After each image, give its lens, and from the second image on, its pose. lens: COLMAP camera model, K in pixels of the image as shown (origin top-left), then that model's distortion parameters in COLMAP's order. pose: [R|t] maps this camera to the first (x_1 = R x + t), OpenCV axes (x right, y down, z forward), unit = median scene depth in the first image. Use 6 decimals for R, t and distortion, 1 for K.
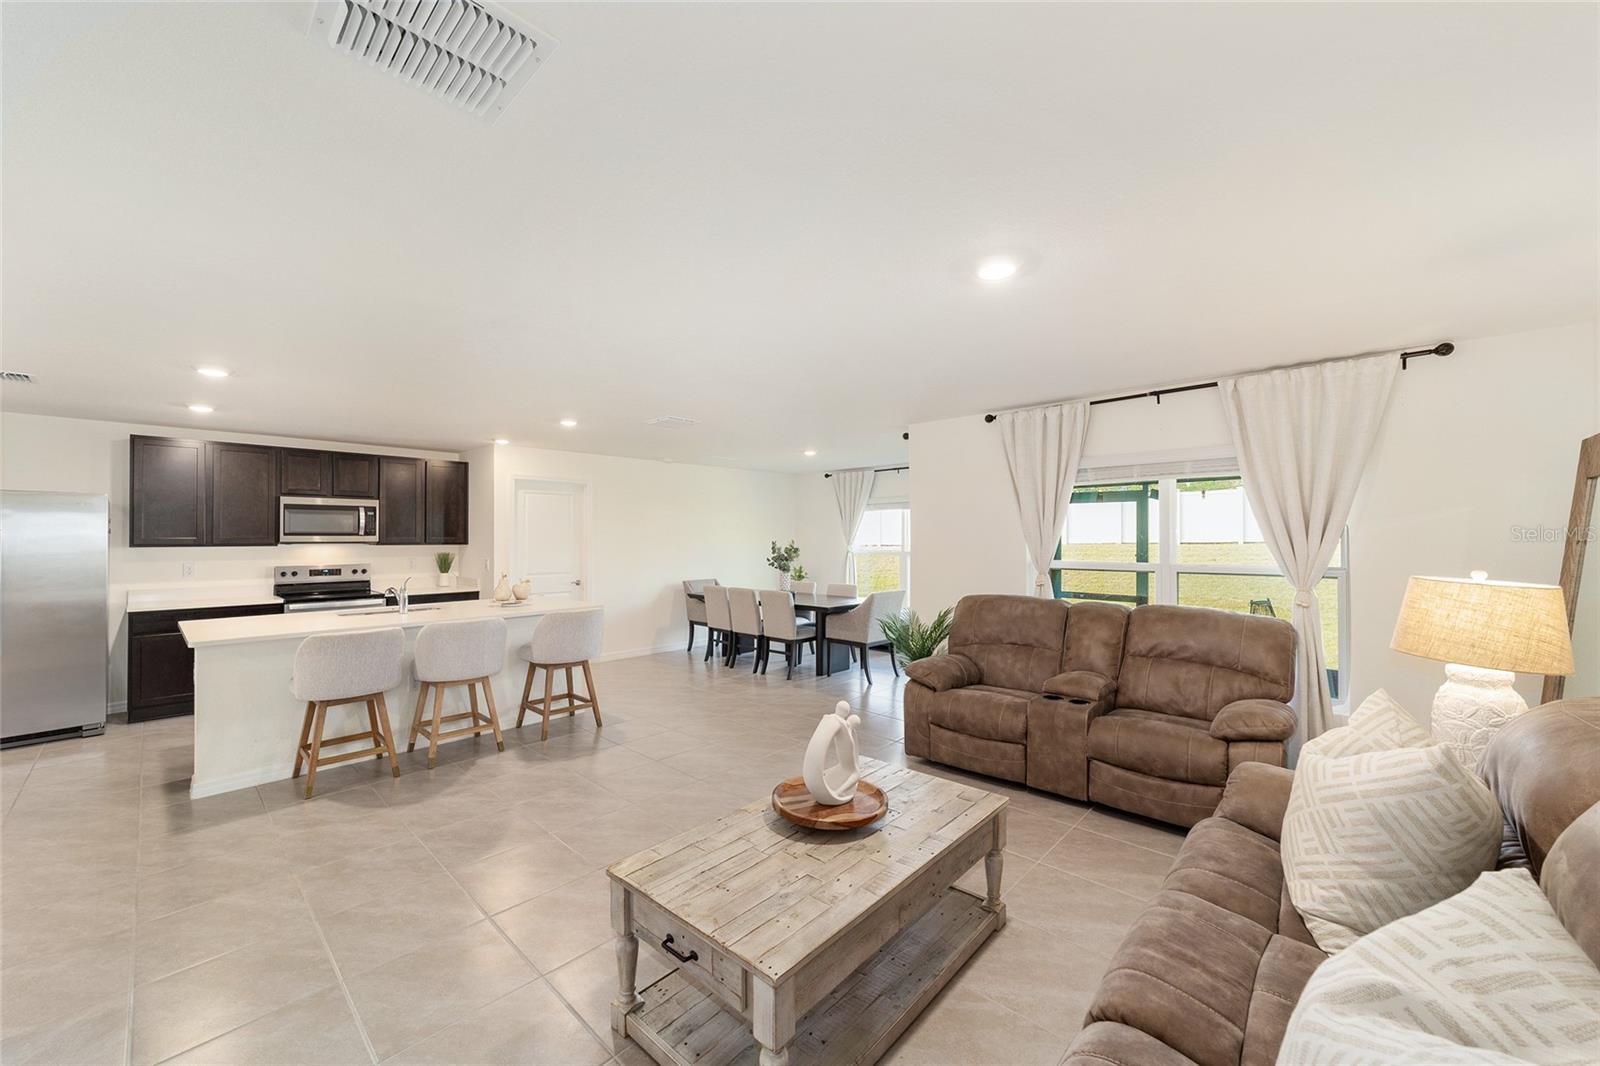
lens RADIAL K [[613.6, 0, 796.1], [0, 613.6, 533.6], [0, 0, 1]] dist [-0.011369, 0.006515]
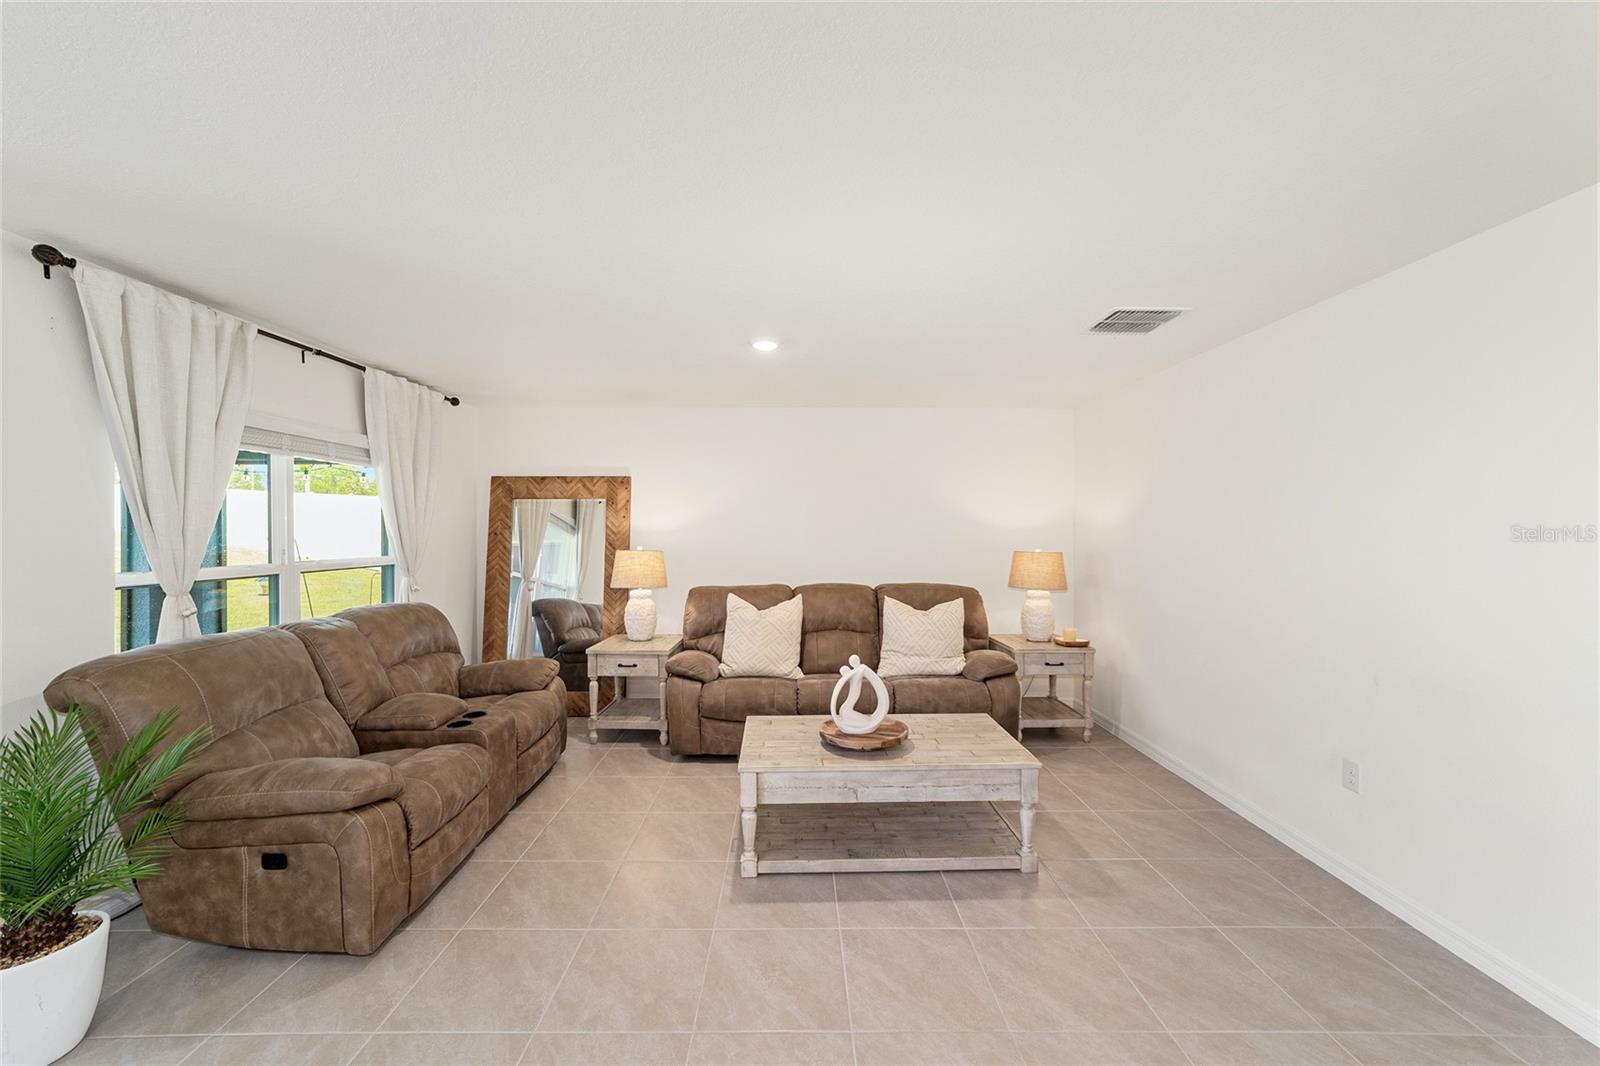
lens RADIAL K [[613.6, 0, 796.0], [0, 613.6, 534.5], [0, 0, 1]] dist [-0.011369, 0.006515]
pose [[-0.687707, -0.003796, 0.725978, -0.288981], [-0.003904, 0.999991, 0.001530, 0.005389], [-0.725978, -0.001782, -0.687716, 0.727812]]
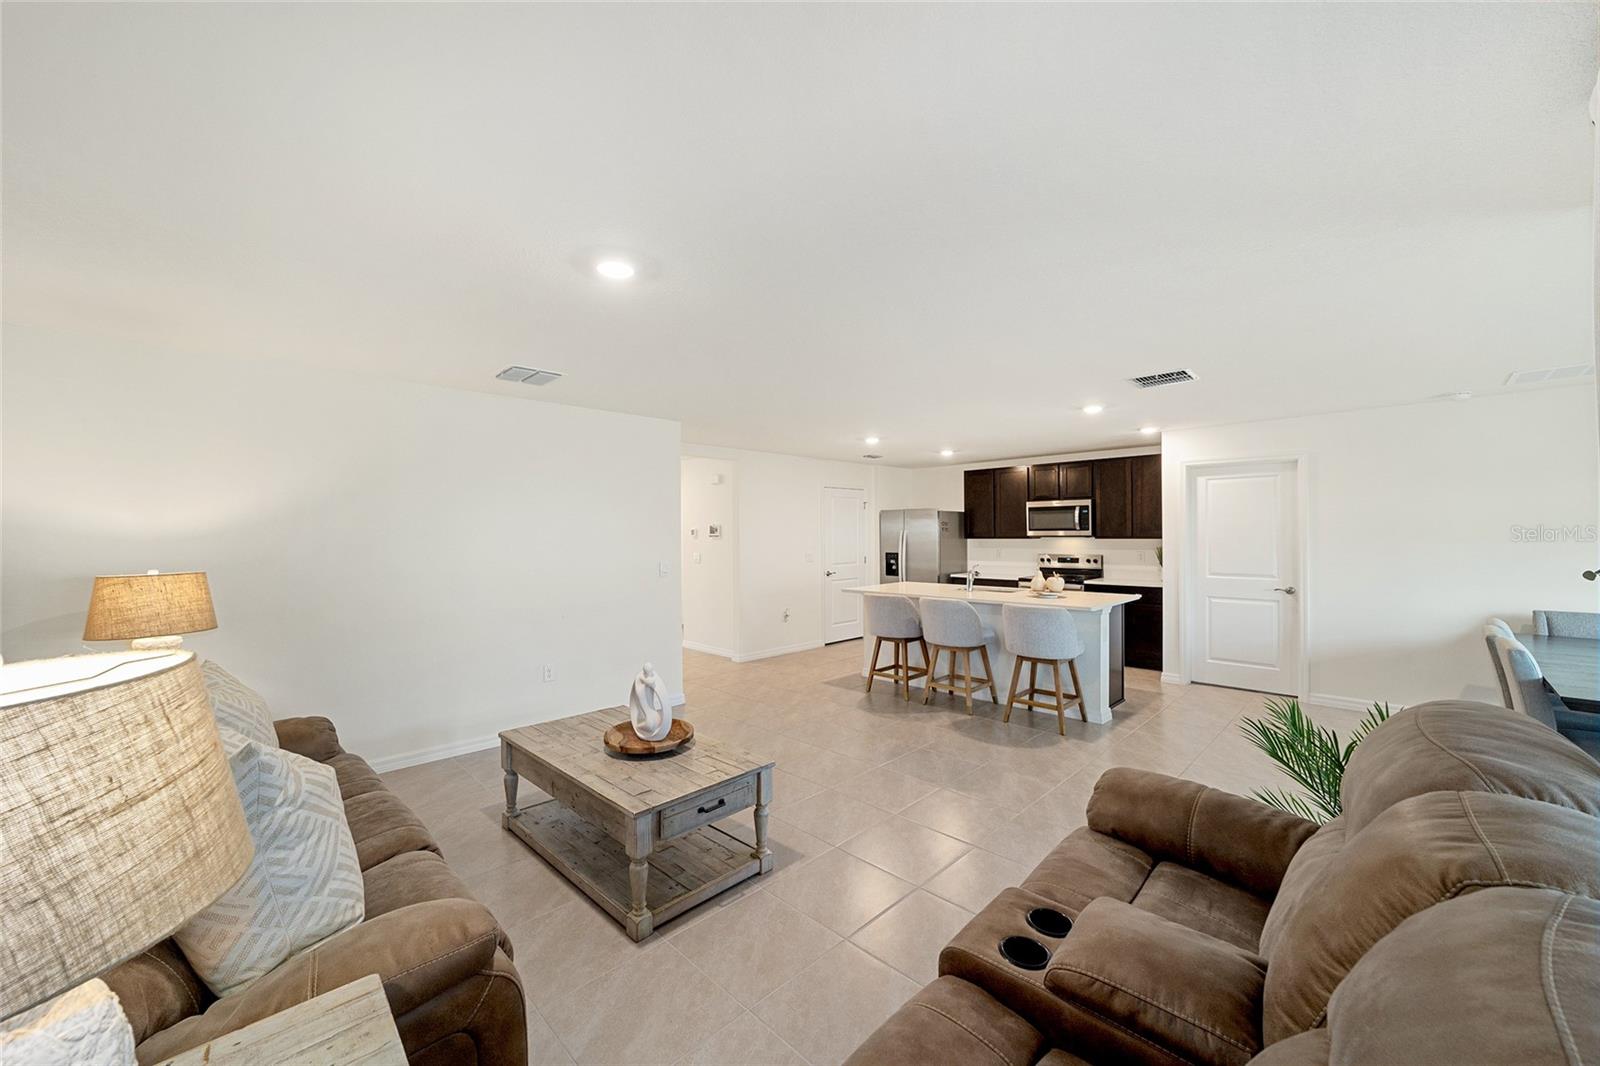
lens RADIAL K [[613.6, 0, 789.8], [0, 613.6, 528.7], [0, 0, 1]] dist [-0.011369, 0.006515]
pose [[-0.043139, -0.006481, -0.999048, 0.496750], [0.013930, 0.999878, -0.007088, 0.000695], [0.998972, -0.014223, -0.043044, 0.495938]]
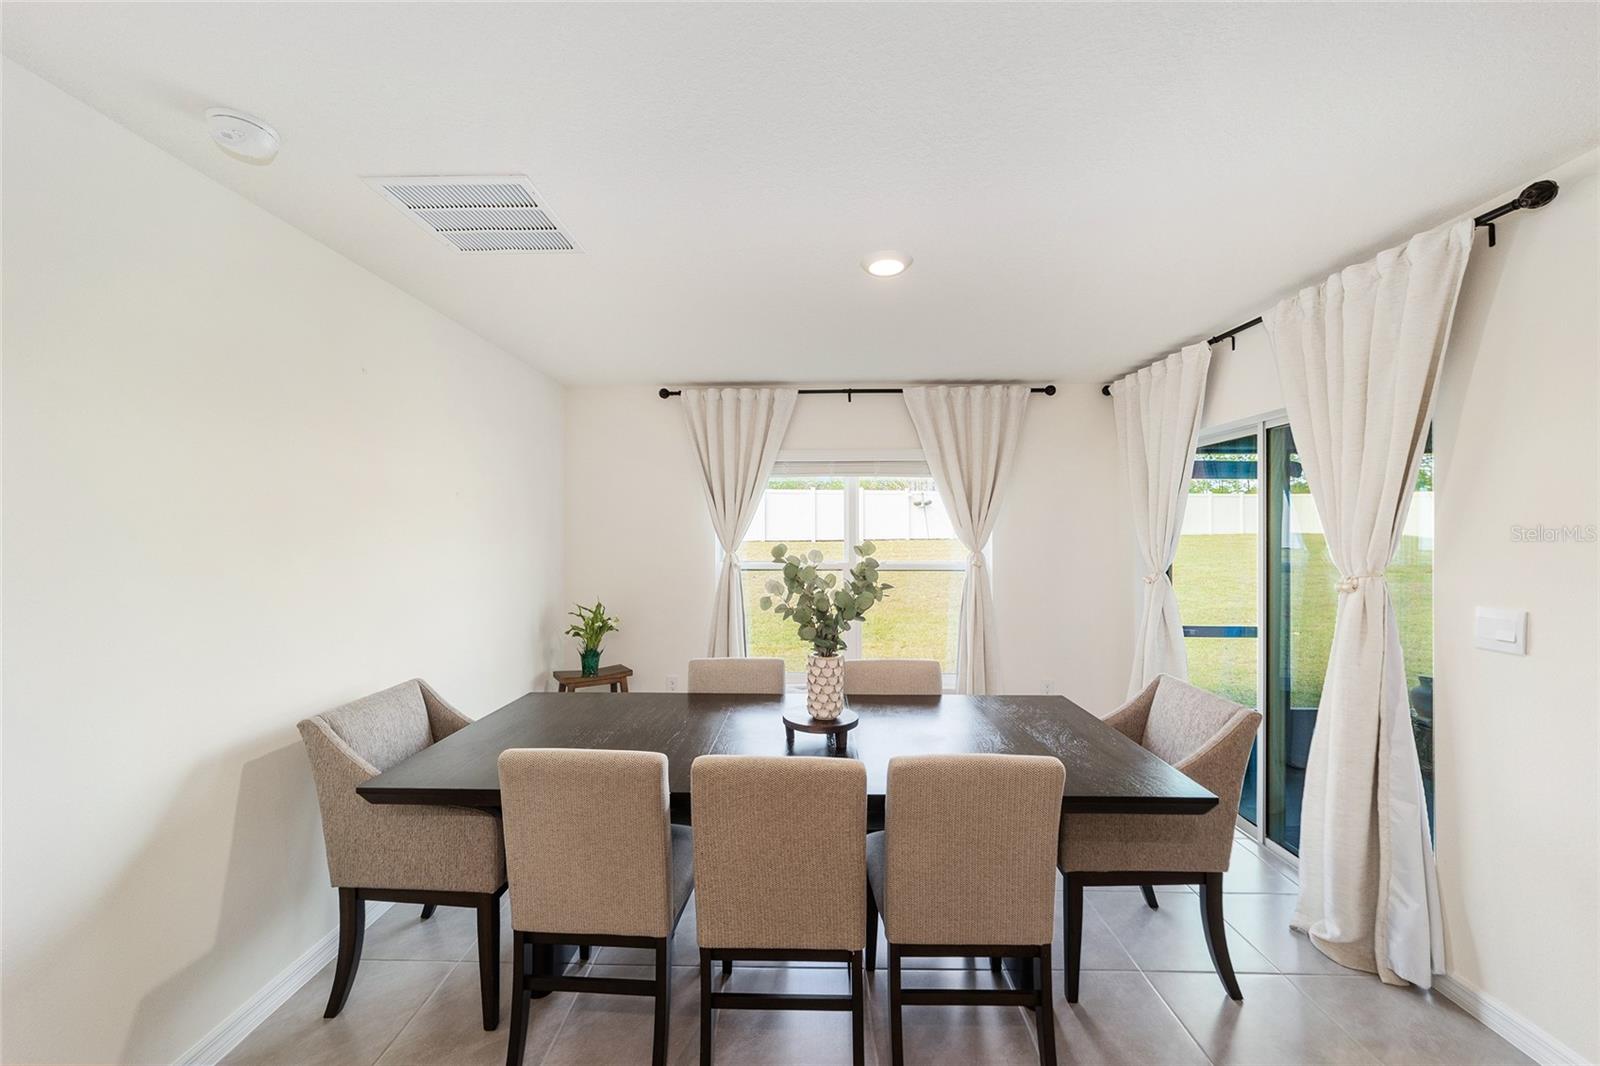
lens RADIAL K [[613.6, 0, 793.9], [0, 613.6, 535.3], [0, 0, 1]] dist [-0.011369, 0.006515]
pose [[0.744029, 0.002523, 0.668143, -0.262620], [-0.006737, 0.999970, 0.003727, 0.007520], [-0.668114, -0.007274, 0.744024, 0.931663]]
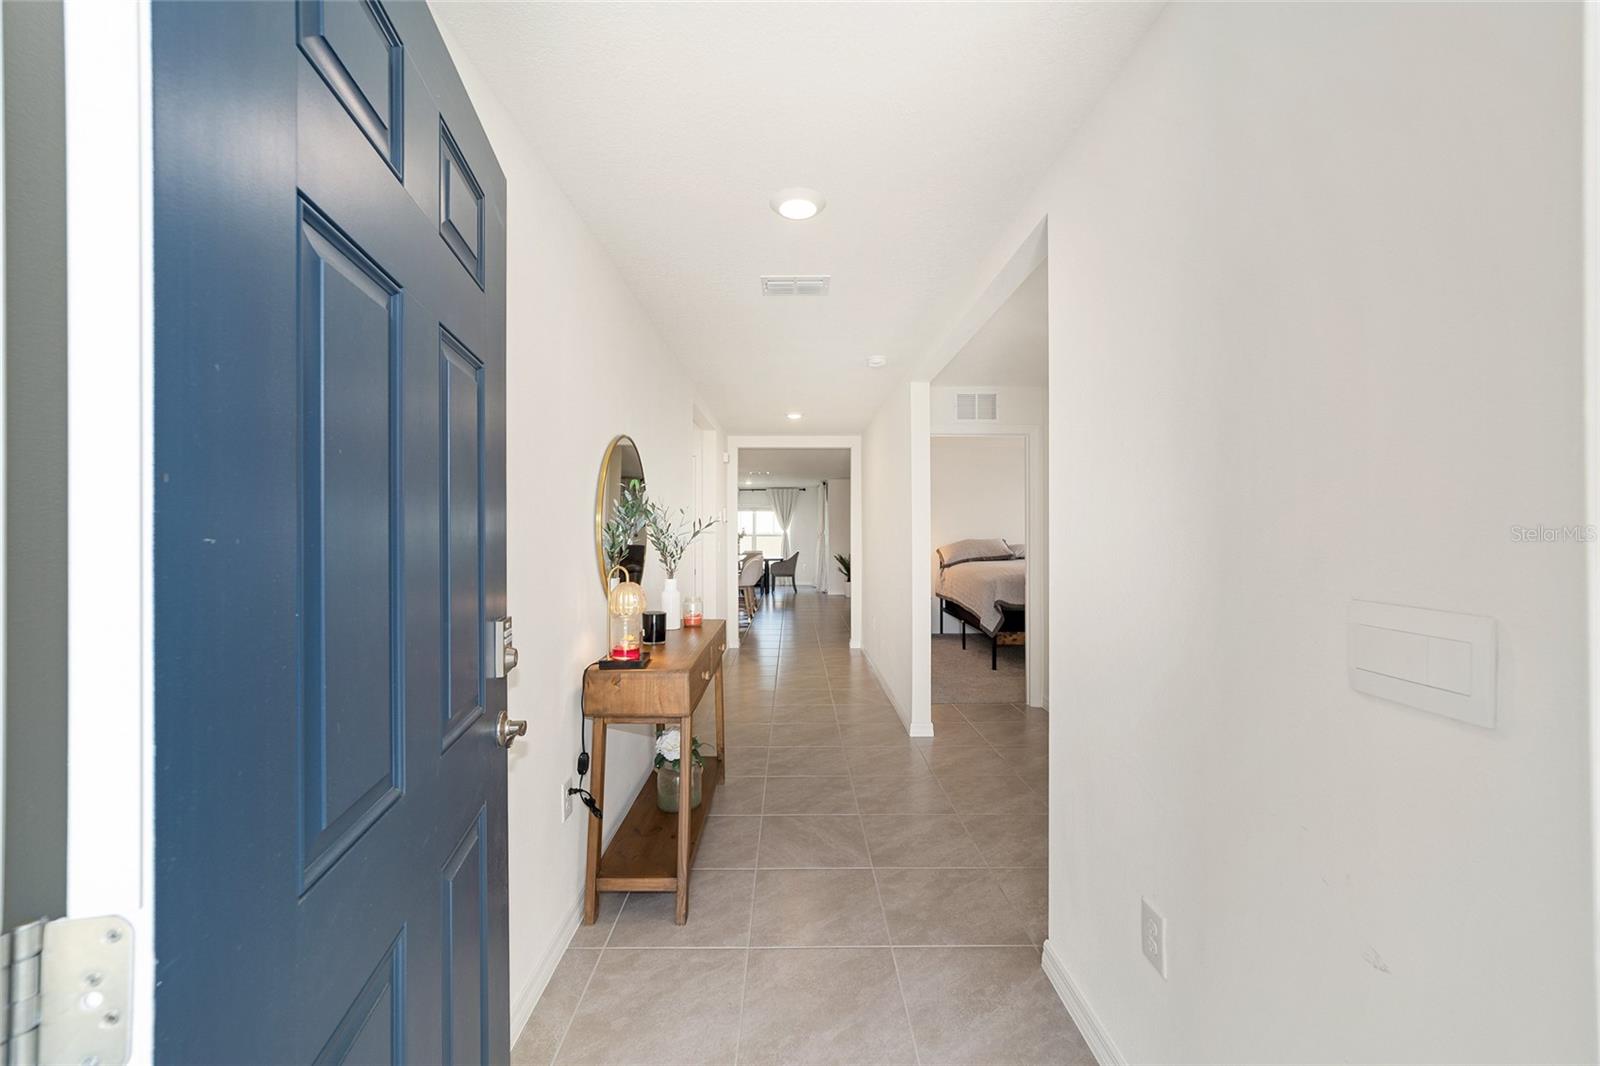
lens RADIAL K [[613.6, 0, 796.3], [0, 613.6, 532.5], [0, 0, 1]] dist [-0.011369, 0.006515]
pose [[0.718224, 0.009204, 0.695751, -1.429285], [-0.018314, 0.999816, 0.005679, 0.017444], [-0.695571, -0.016821, 0.718260, -0.585490]]
